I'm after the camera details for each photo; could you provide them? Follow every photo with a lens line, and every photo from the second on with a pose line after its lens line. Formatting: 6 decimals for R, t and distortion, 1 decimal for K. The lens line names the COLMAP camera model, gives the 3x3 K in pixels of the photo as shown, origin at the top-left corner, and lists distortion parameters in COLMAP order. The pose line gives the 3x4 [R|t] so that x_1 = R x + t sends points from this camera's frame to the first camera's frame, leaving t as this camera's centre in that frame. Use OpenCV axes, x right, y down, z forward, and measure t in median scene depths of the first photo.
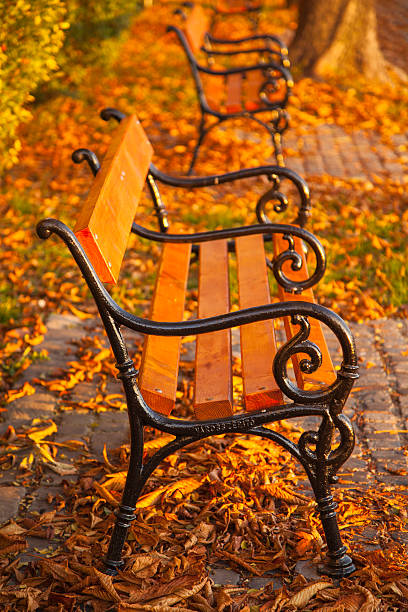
lens RADIAL K [[1542.7, 0, 204.0], [0, 1542.7, 306.0], [0, 0, 1]] dist [0.459462, 0.046843]
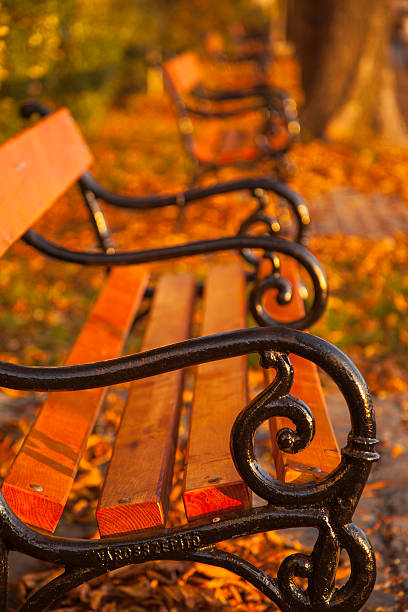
lens RADIAL K [[1542.7, 0, 204.0], [0, 1542.7, 306.0], [0, 0, 1]] dist [0.459462, 0.046843]
pose [[0.999803, -0.014276, -0.013802, 0.037964], [0.013333, 0.997718, -0.066185, 0.023409], [0.014715, 0.065988, 0.997712, 0.365089]]
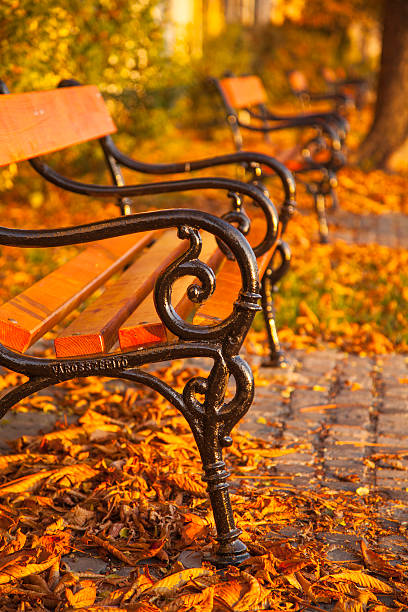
lens RADIAL K [[1553.6, 0, 204.0], [0, 1553.6, 306.0], [0, 0, 1]] dist [0.448937, 0.231459]
pose [[0.996387, 0.041565, -0.074068, 0.113395], [-0.048638, 0.994153, -0.096405, 0.106615], [0.069627, 0.099659, 0.992583, 0.185800]]
